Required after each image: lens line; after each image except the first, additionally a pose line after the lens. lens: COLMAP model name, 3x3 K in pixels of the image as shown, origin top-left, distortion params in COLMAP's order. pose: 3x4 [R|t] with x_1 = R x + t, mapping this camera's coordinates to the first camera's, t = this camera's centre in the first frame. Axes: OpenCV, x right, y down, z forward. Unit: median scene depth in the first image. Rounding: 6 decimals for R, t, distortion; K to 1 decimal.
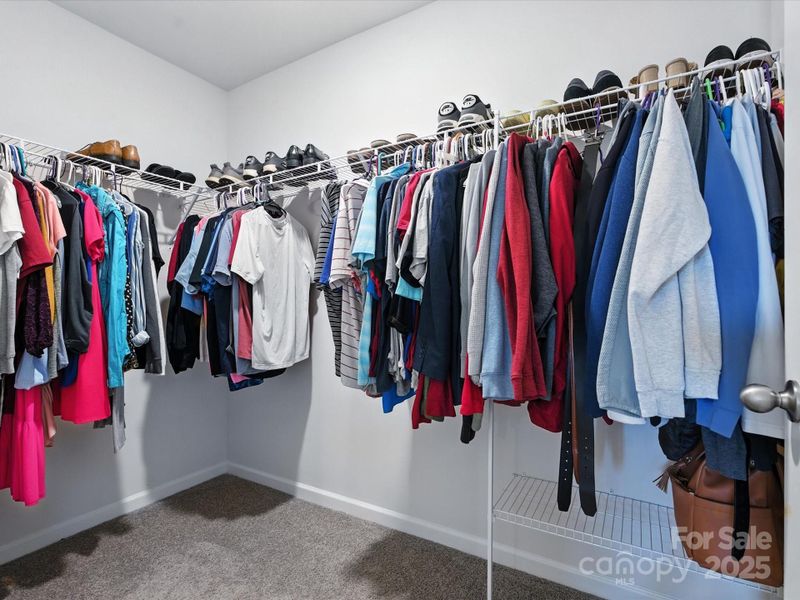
lens RADIAL K [[399.2, 0, 399.7], [0, 399.2, 299.6], [0, 0, 1]] dist [-0.012482, 0.005112]
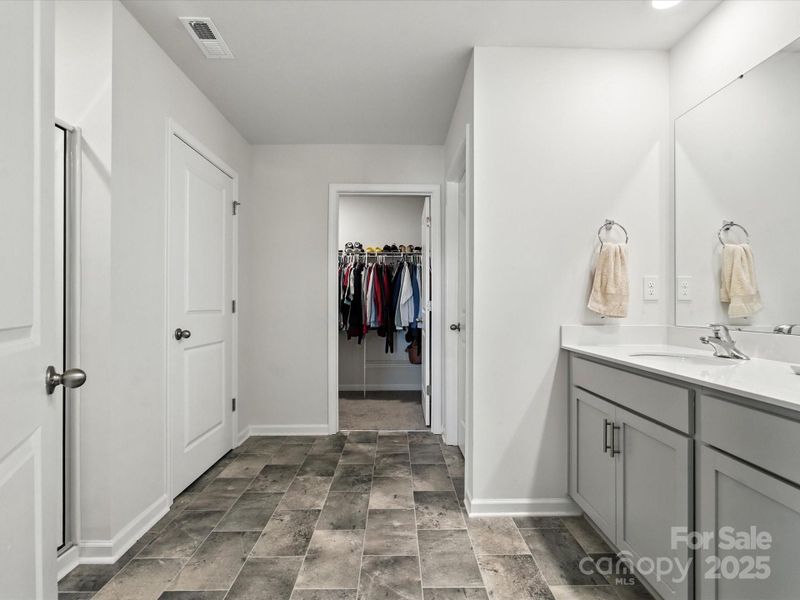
lens RADIAL K [[399.2, 0, 400.5], [0, 399.2, 303.9], [0, 0, 1]] dist [-0.012482, 0.005112]
pose [[0.848679, -0.004870, 0.528886, -1.794926], [-0.000062, 0.999957, 0.009306, -0.051392], [-0.528908, -0.007930, 0.848642, -2.825988]]
